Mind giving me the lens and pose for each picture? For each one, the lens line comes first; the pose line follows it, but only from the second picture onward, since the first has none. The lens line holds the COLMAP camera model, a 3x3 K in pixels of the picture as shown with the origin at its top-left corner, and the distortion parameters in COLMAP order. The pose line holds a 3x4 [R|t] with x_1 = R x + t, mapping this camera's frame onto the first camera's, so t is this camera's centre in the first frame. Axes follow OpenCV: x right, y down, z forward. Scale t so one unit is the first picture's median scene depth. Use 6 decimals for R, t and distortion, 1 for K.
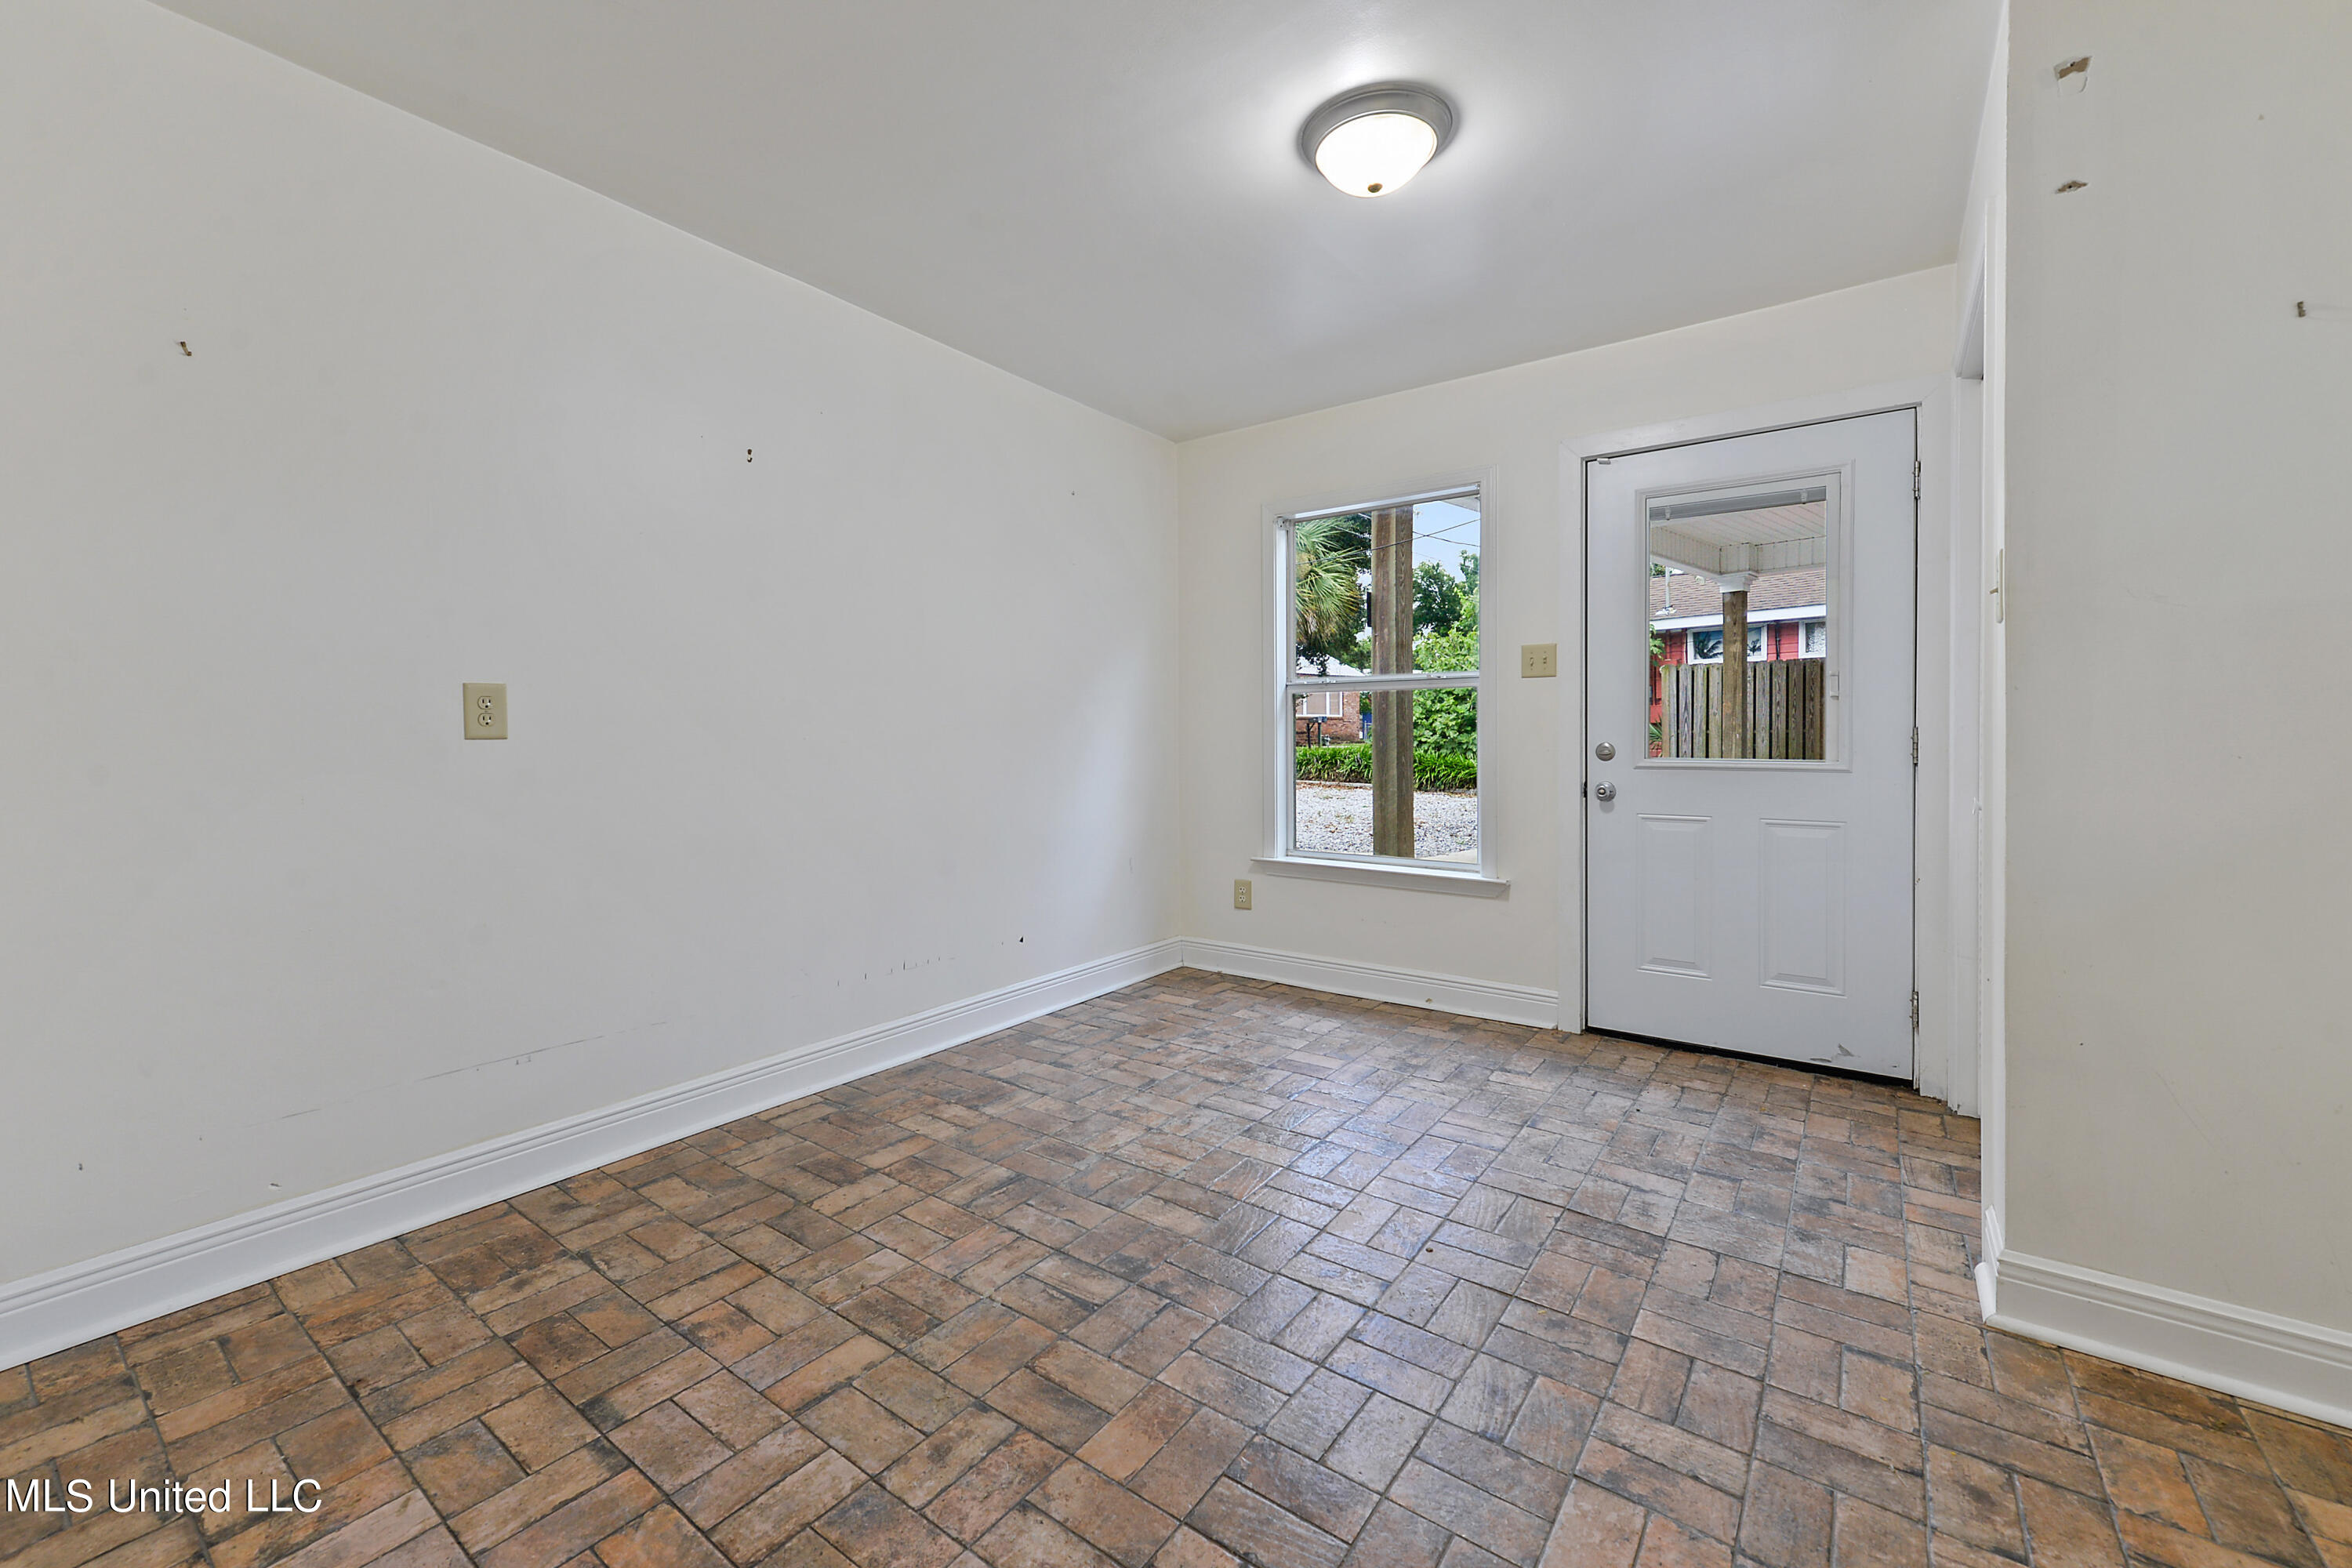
lens RADIAL K [[931.3, 0, 1172.4], [0, 931.3, 761.3], [0, 0, 1]] dist [0.000318, -0.000434]
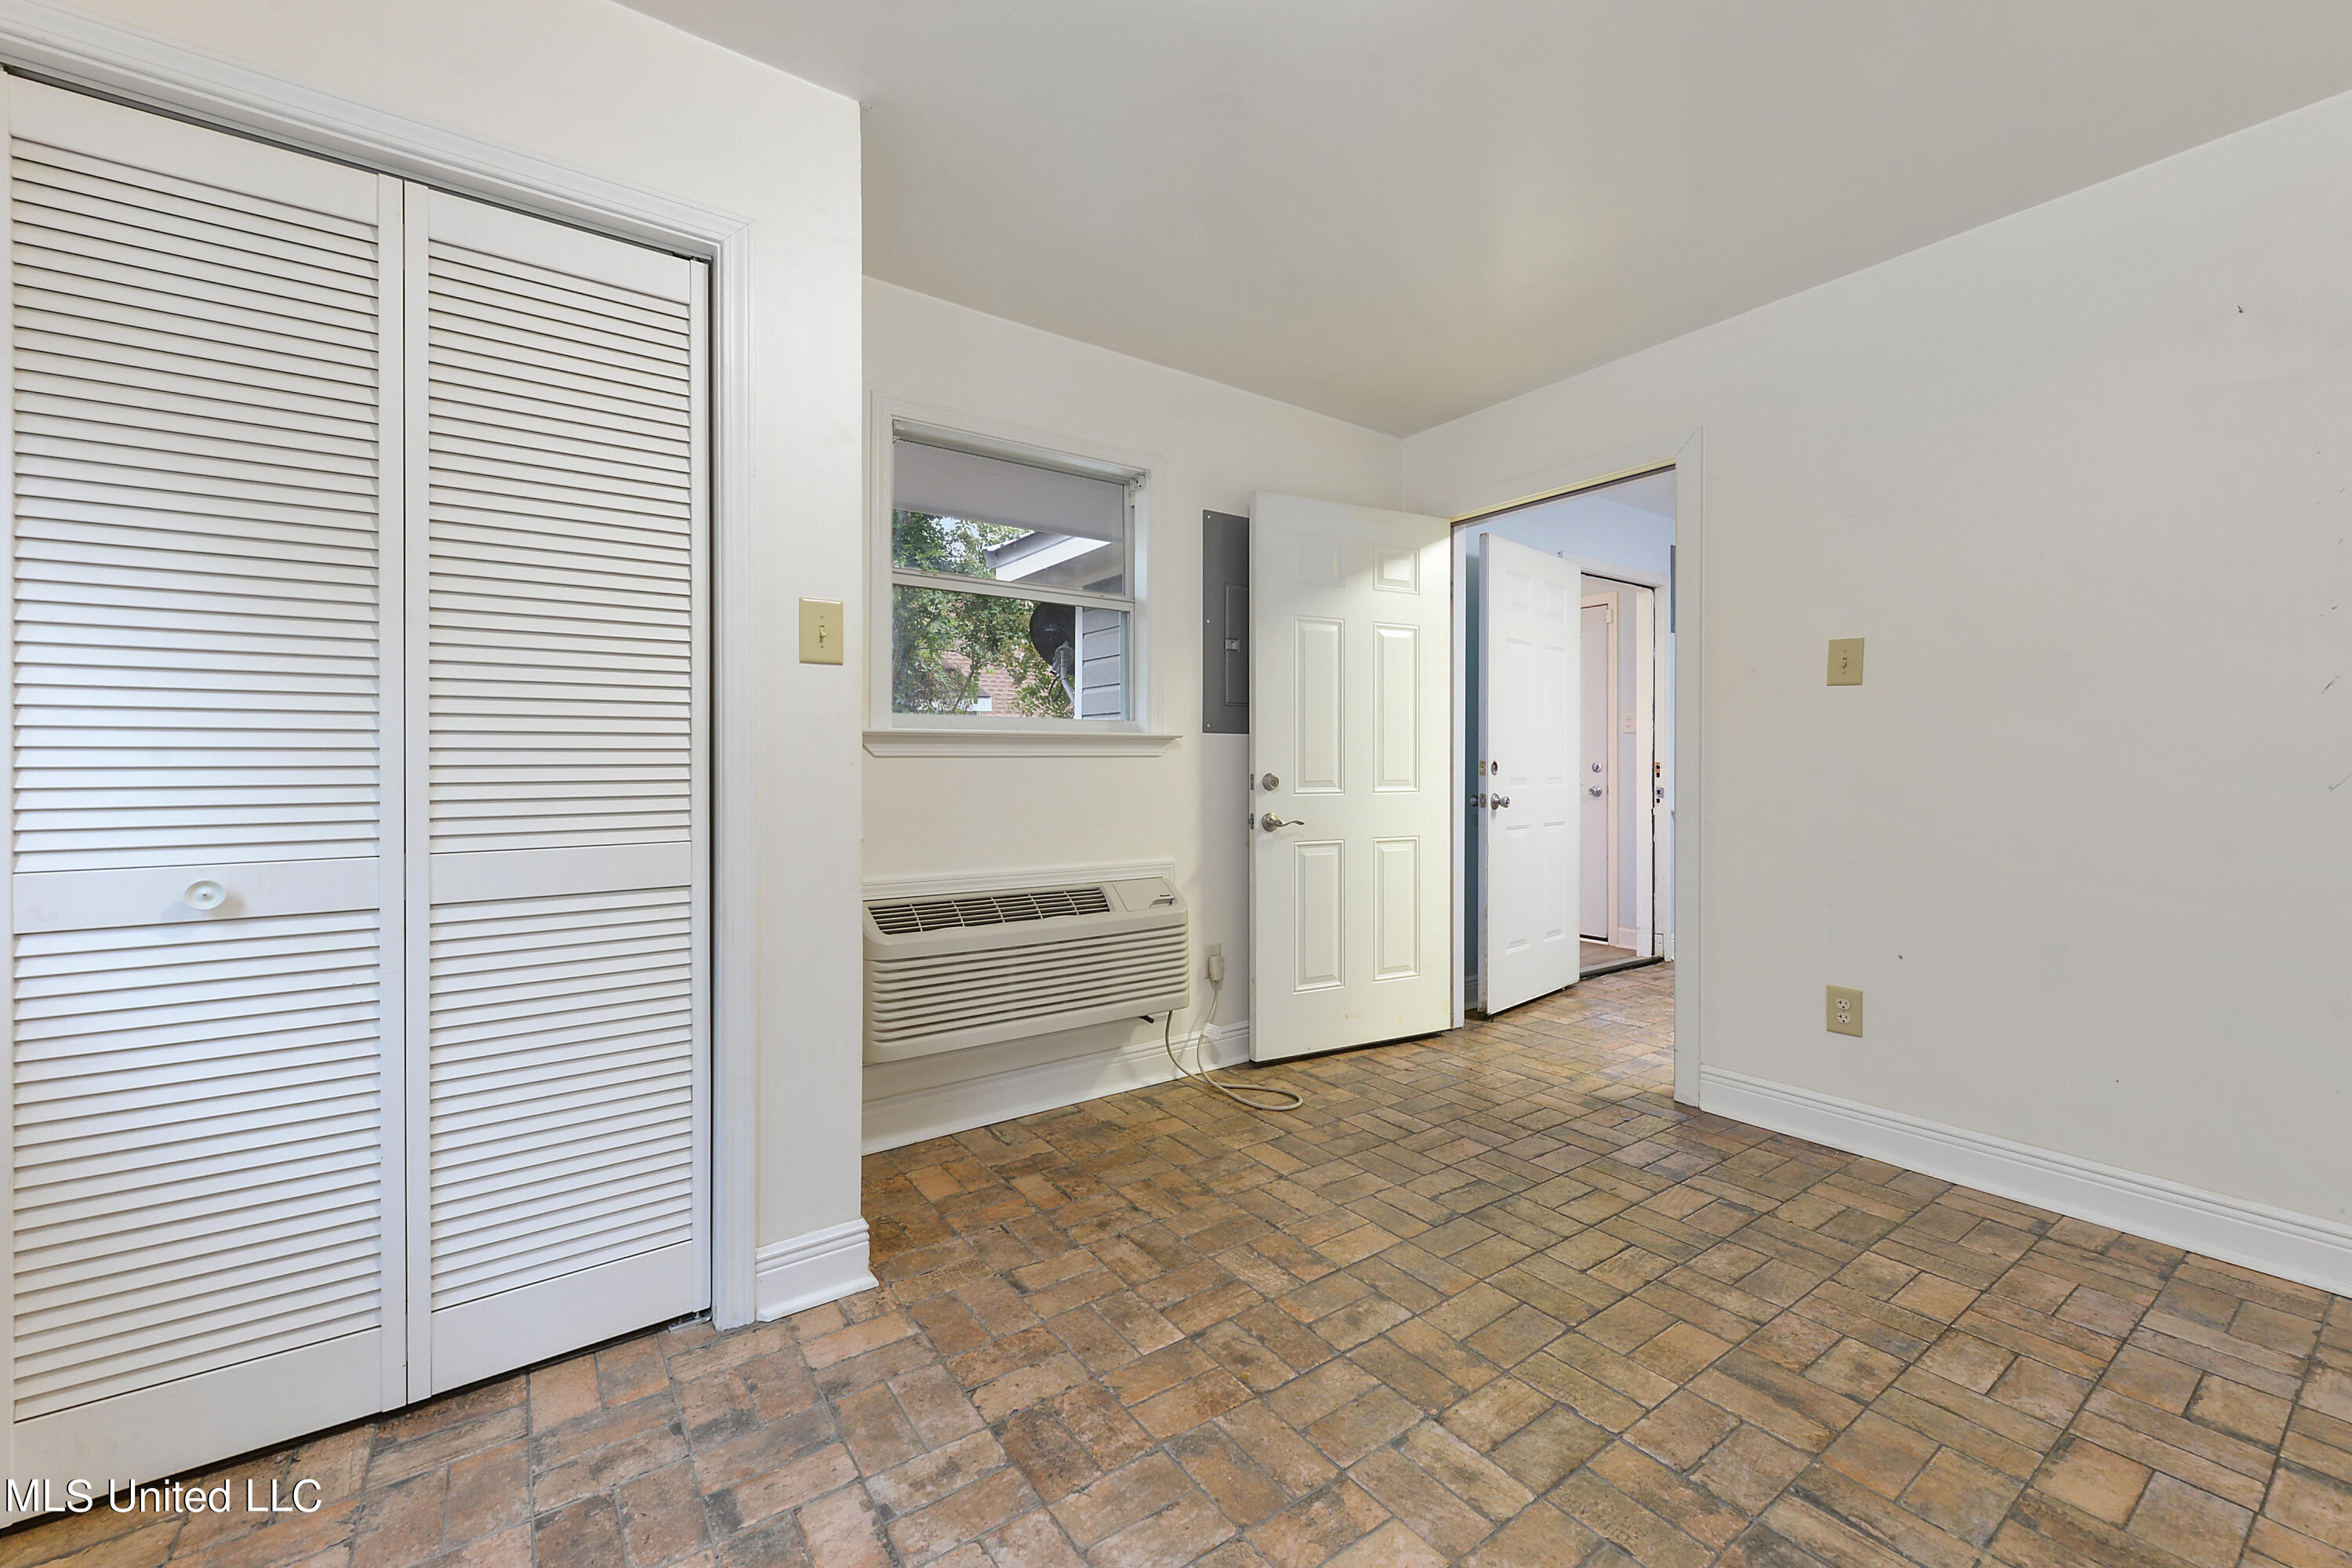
lens RADIAL K [[931.3, 0, 1172.4], [0, 931.3, 761.3], [0, 0, 1]] dist [0.000318, -0.000434]
pose [[-0.945736, 0.007328, 0.324853, 0.164114], [0.015271, 0.999643, 0.021909, -0.059495], [-0.324576, 0.025681, -0.945511, 2.032821]]
